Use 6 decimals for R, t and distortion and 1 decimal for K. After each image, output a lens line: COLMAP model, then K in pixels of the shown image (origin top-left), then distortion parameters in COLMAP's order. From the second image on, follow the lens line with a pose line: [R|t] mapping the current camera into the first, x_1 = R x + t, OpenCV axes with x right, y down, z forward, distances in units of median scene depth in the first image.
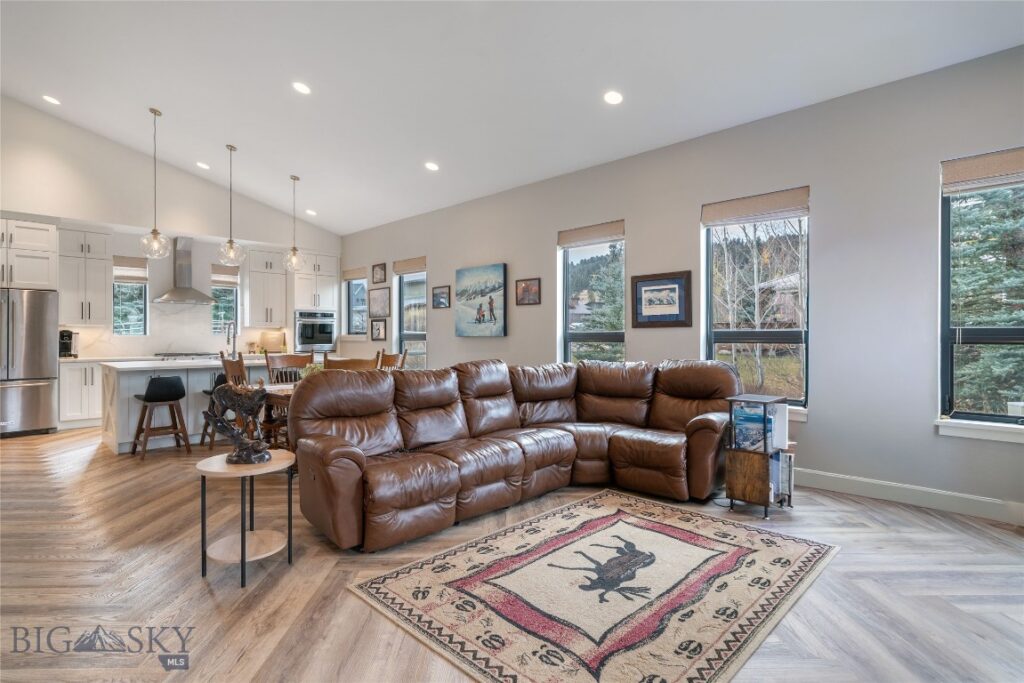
lens RADIAL K [[493.8, 0, 505.2], [0, 493.8, 338.2], [0, 0, 1]] dist [0.000409, -0.002301]
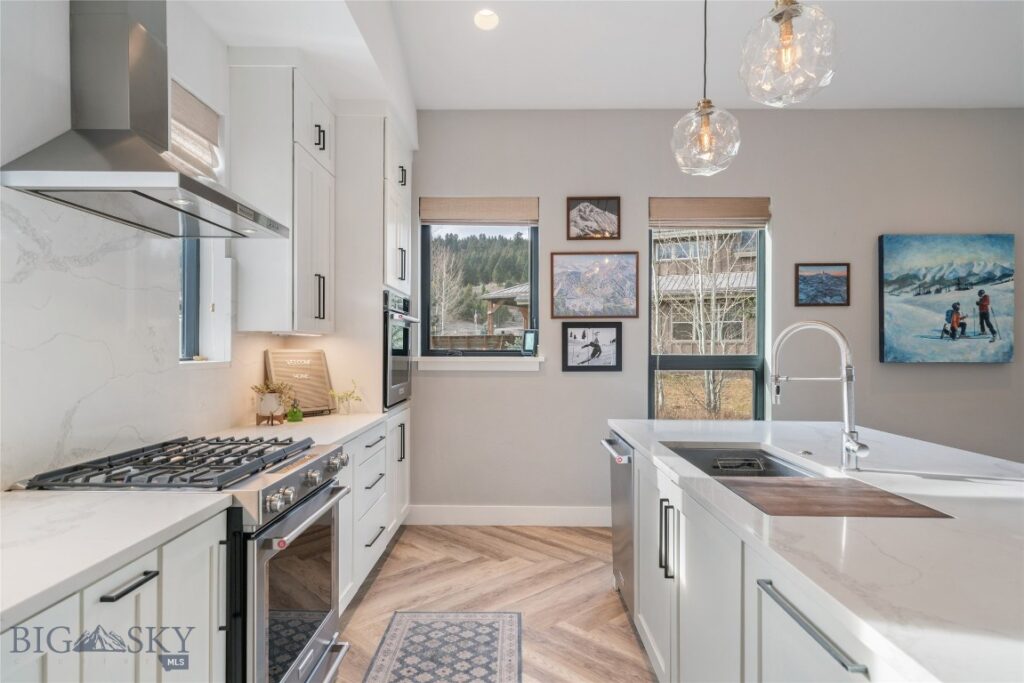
lens RADIAL K [[601.1, 0, 513.7], [0, 601.1, 345.9], [0, 0, 1]] dist [0.022643, -0.002199]
pose [[0.725633, 0.005674, 0.688058, -0.912544], [-0.001047, 0.999974, -0.007142, -0.018431], [-0.688081, 0.004462, 0.725620, 0.897310]]
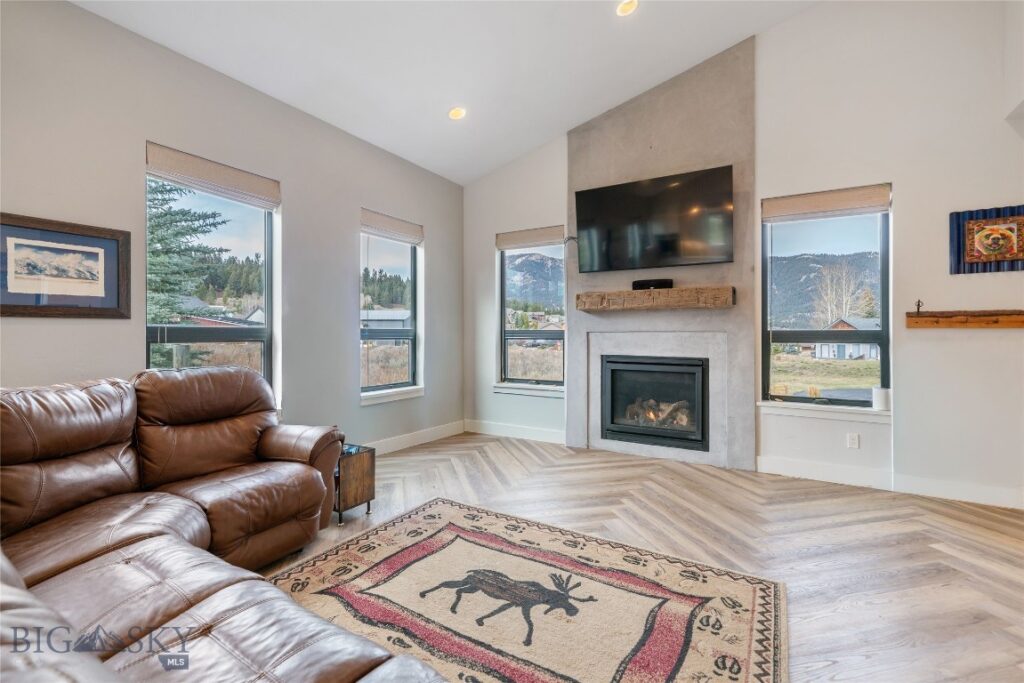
lens RADIAL K [[442.2, 0, 510.0], [0, 442.2, 334.4], [0, 0, 1]] dist [0.000410, 0.000816]
pose [[-0.222254, 0.001422, 0.974988, -0.297880], [0.001673, 0.999998, -0.001077, -0.001700], [-0.974987, 0.001392, -0.222256, 0.634659]]
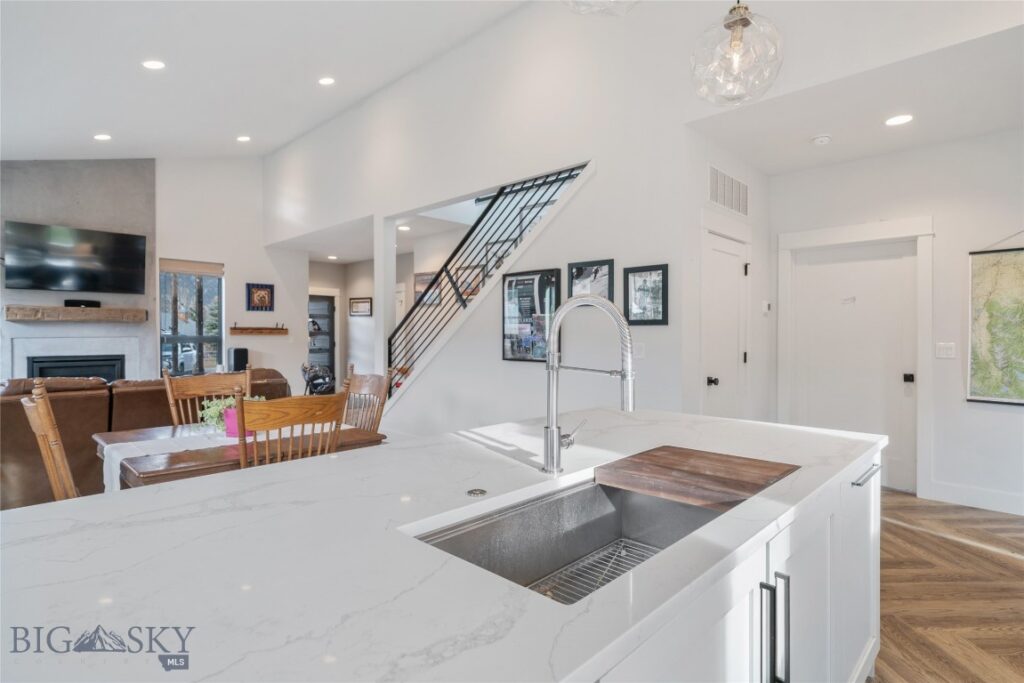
lens RADIAL K [[525.2, 0, 510.9], [0, 525.2, 338.4], [0, 0, 1]] dist [0.003753, 0.000819]
pose [[-0.999995, 0.000535, -0.003134, -0.538157], [0.000482, 0.999854, 0.017092, -0.018944], [0.003143, 0.017091, -0.999849, 1.251413]]
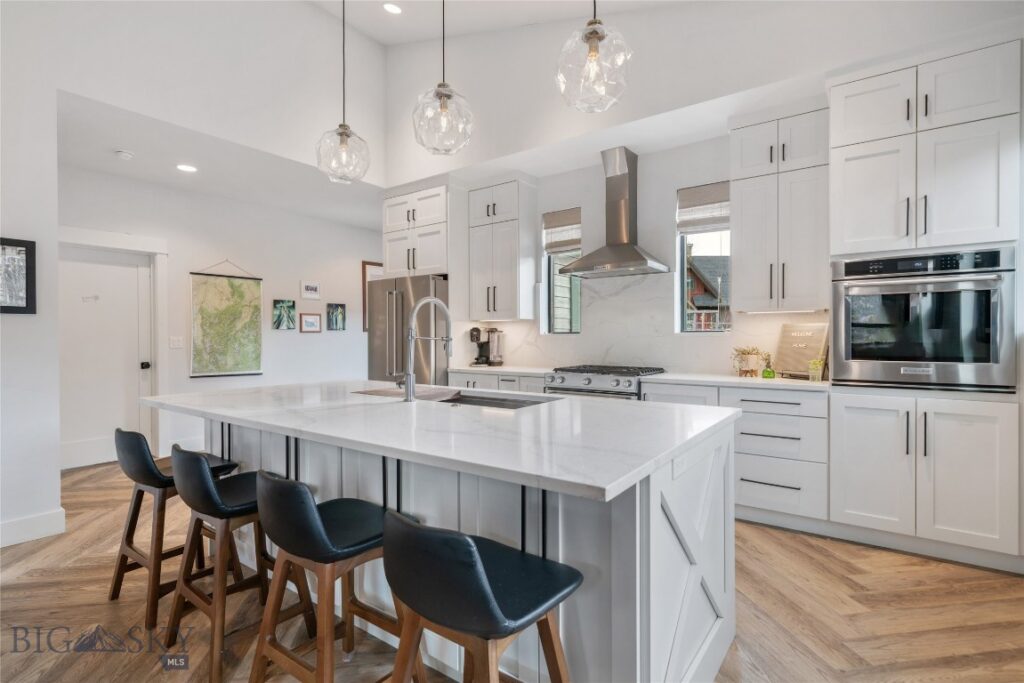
lens RADIAL K [[493.8, 0, 514.1], [0, 493.8, 337.8], [0, 0, 1]] dist [0.000409, -0.002301]
pose [[0.142456, 0.001245, -0.989800, -0.173715], [-0.004136, 0.999991, 0.000662, -0.002493], [0.989792, 0.003999, 0.142460, 1.037915]]
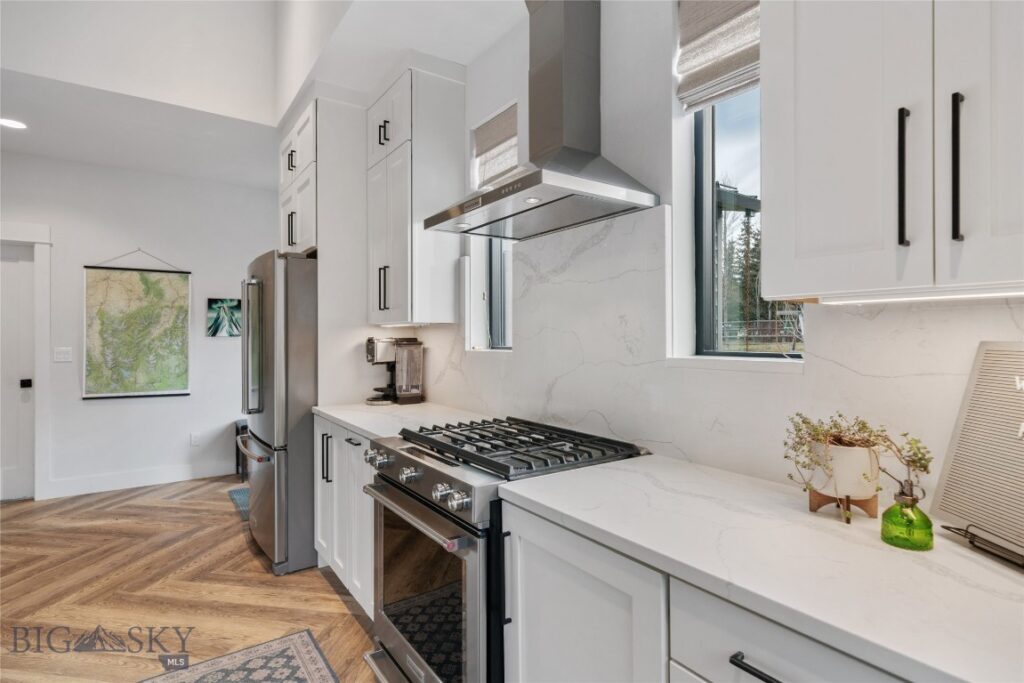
lens RADIAL K [[525.2, 0, 509.4], [0, 525.2, 334.0], [0, 0, 1]] dist [0.003753, 0.000819]
pose [[-0.191505, -0.004724, -0.981480, -0.506300], [-0.005806, 0.999976, -0.003680, -0.020485], [0.981474, 0.004993, -0.191528, 1.315846]]
